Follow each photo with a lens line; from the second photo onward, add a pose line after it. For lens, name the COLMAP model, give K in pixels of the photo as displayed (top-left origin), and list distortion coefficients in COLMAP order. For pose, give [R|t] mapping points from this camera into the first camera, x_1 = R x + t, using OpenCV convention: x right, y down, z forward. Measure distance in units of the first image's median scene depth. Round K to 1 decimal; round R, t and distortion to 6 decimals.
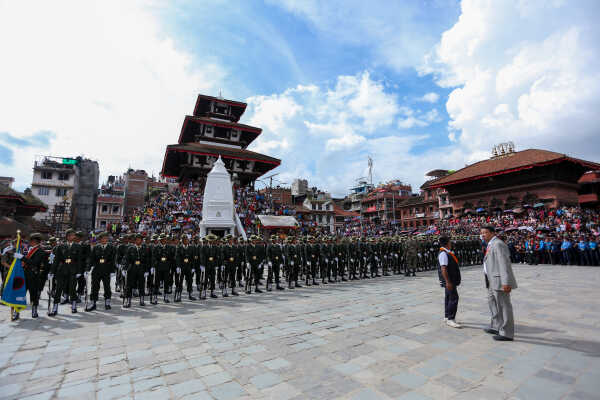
lens RADIAL K [[287.1, 0, 300.0], [0, 287.1, 200.0], [0, 0, 1]] dist [-0.065064, 0.022989]
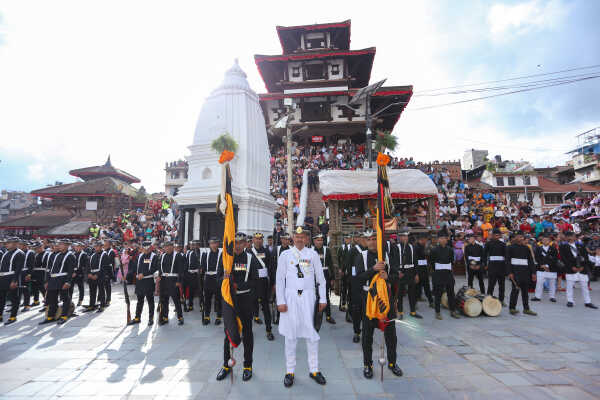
lens RADIAL K [[287.1, 0, 300.0], [0, 287.1, 200.0], [0, 0, 1]] dist [-0.065064, 0.022989]
pose [[0.829870, -0.080374, -0.552138, 0.026420], [0.086099, 0.996164, -0.015601, 0.050878], [0.551274, -0.034592, 0.833607, 0.333558]]
